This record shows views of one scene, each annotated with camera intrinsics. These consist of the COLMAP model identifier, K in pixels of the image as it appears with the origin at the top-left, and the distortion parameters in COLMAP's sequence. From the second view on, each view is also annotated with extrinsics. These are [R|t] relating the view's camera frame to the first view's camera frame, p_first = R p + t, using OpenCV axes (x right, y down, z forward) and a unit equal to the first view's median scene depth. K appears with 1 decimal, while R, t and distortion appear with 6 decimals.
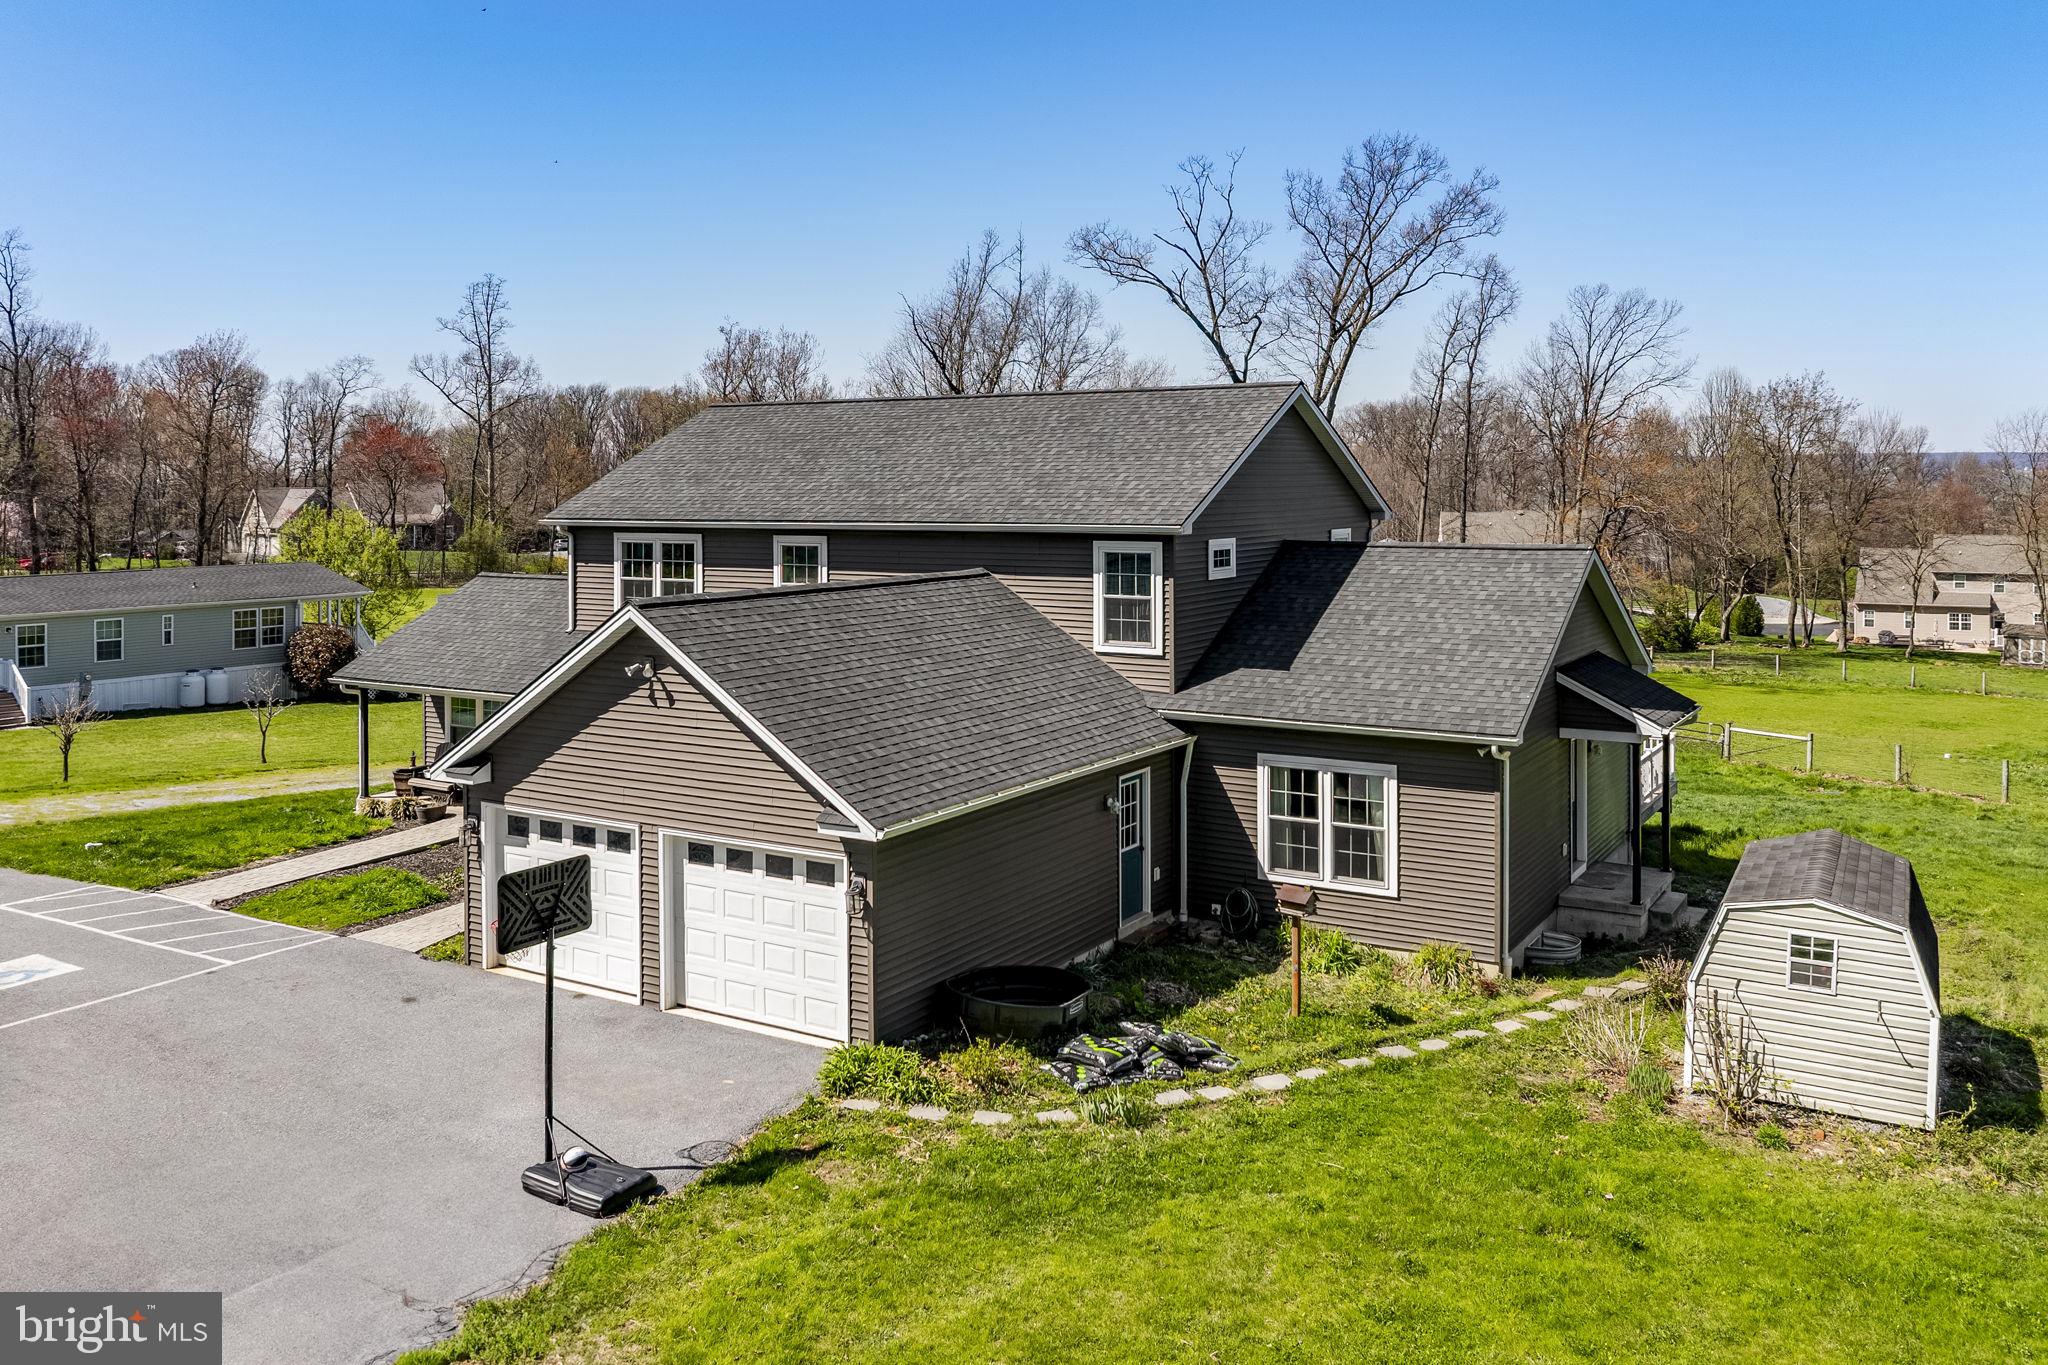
lens RADIAL K [[1583.0, 0, 1174.7], [0, 1583.0, 599.2], [0, 0, 1]] dist [-0.036439, -0.000617]
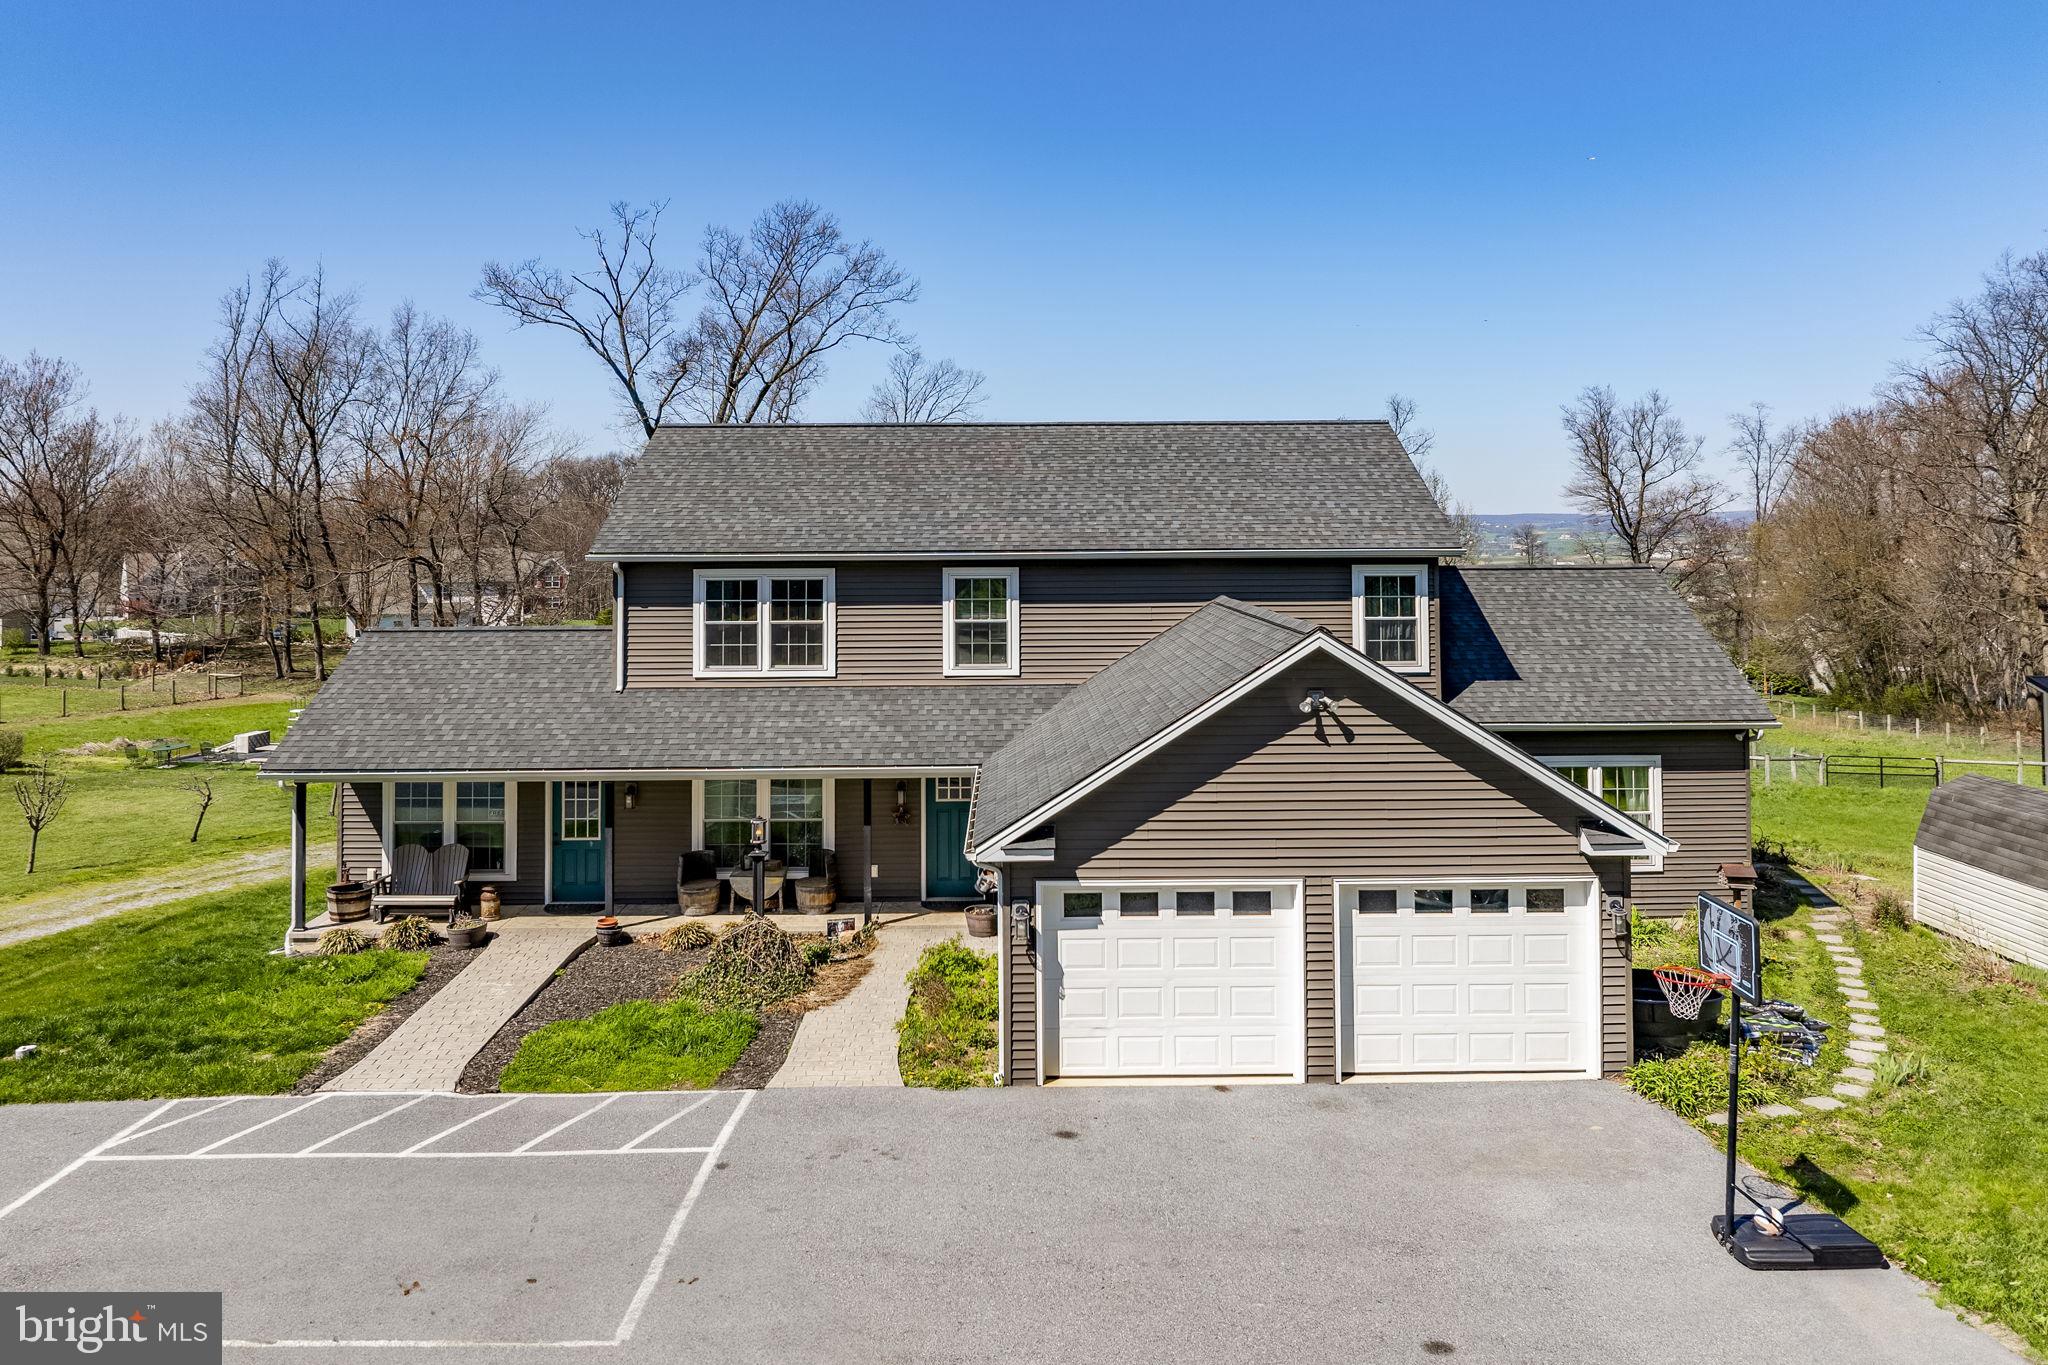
lens RADIAL K [[1450.0, 0, 1070.4], [0, 1450.0, 586.0], [0, 0, 1]] dist [-0.024978, 0.000506]
pose [[0.872416, -0.020175, 0.488347, -0.676231], [0.039320, 0.998806, -0.028980, -0.003248], [-0.487180, 0.044484, 0.872168, 0.270231]]
